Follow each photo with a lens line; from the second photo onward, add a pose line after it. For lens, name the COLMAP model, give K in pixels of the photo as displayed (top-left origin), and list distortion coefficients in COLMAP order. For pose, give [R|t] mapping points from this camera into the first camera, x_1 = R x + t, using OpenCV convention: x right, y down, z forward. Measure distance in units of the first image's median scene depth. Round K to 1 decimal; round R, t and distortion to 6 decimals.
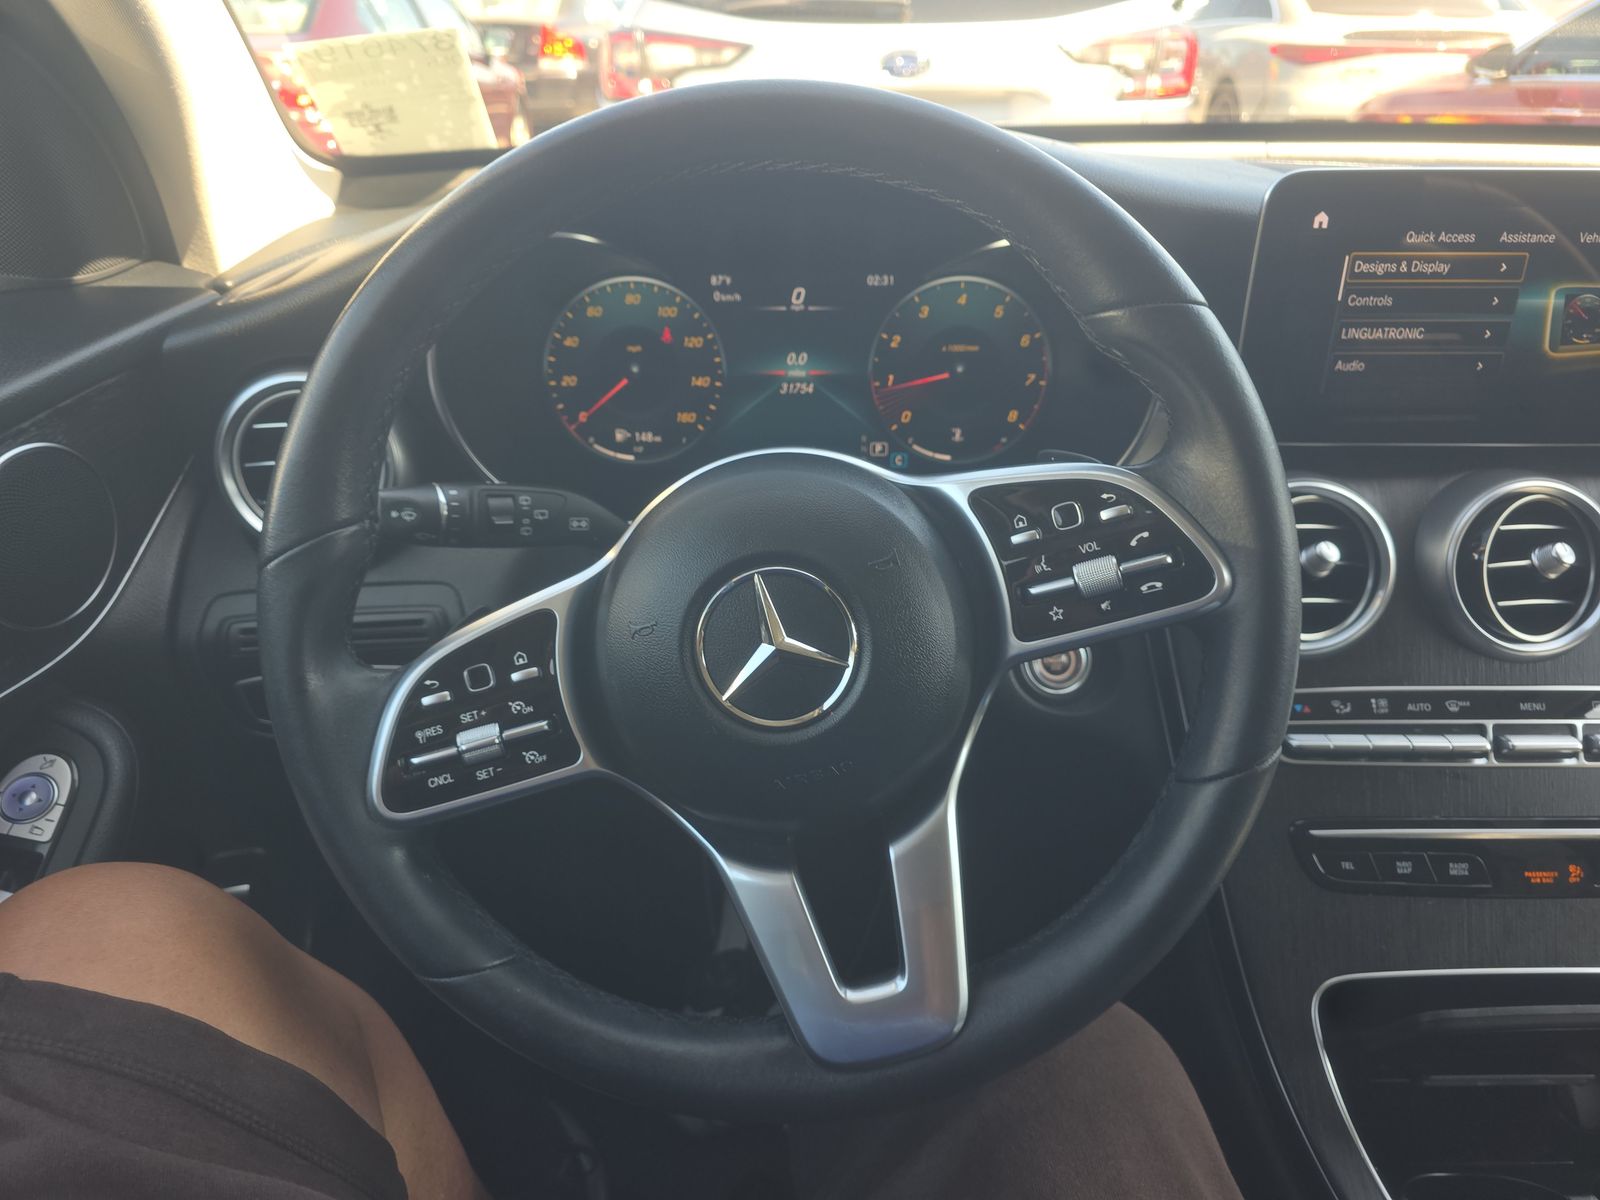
lens RADIAL K [[1095.4, 0, 794.7], [0, 1095.4, 602.6], [0, 0, 1]] dist [0.055233, -0.050360]
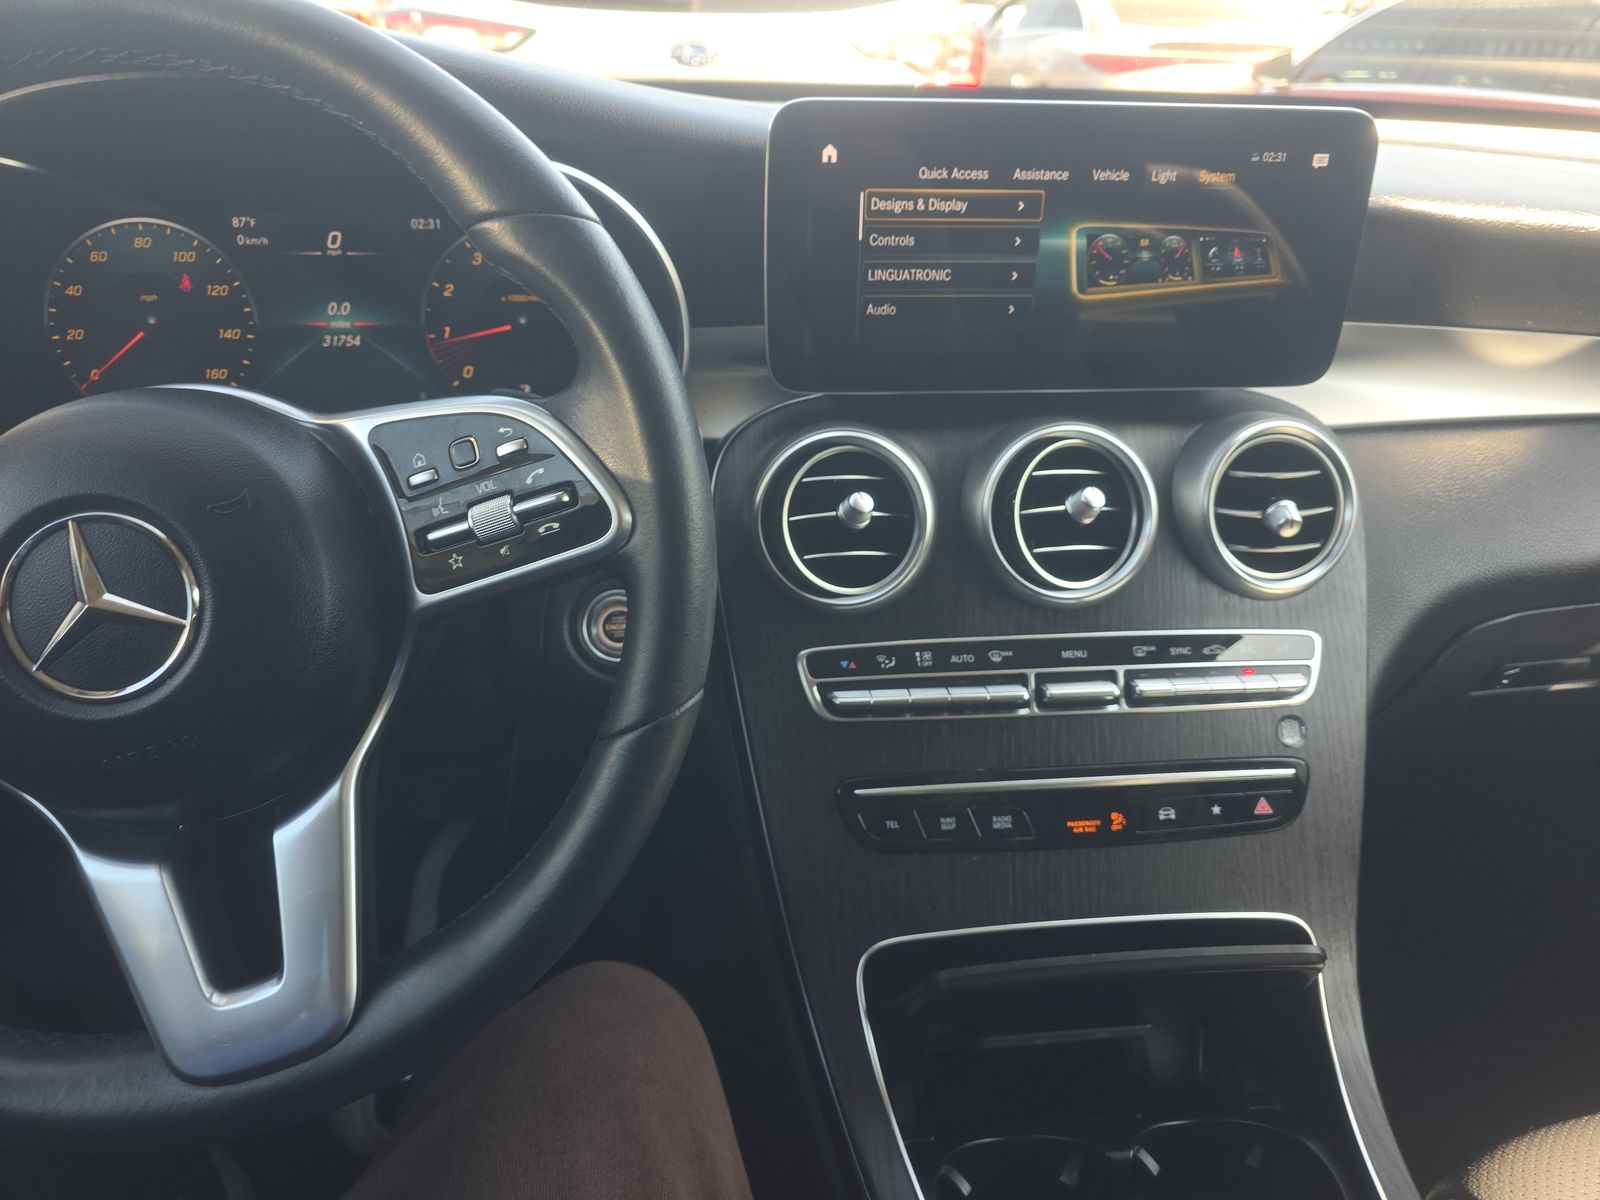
lens RADIAL K [[1104.6, 0, 713.7], [0, 1104.6, 592.3], [0, 0, 1]] dist [0.067104, -0.102035]
pose [[0.994353, -0.030772, 0.101566, 0.247886], [0.031033, 0.999518, -0.000987, 0.029998], [-0.101487, 0.004134, 0.994828, 0.050221]]
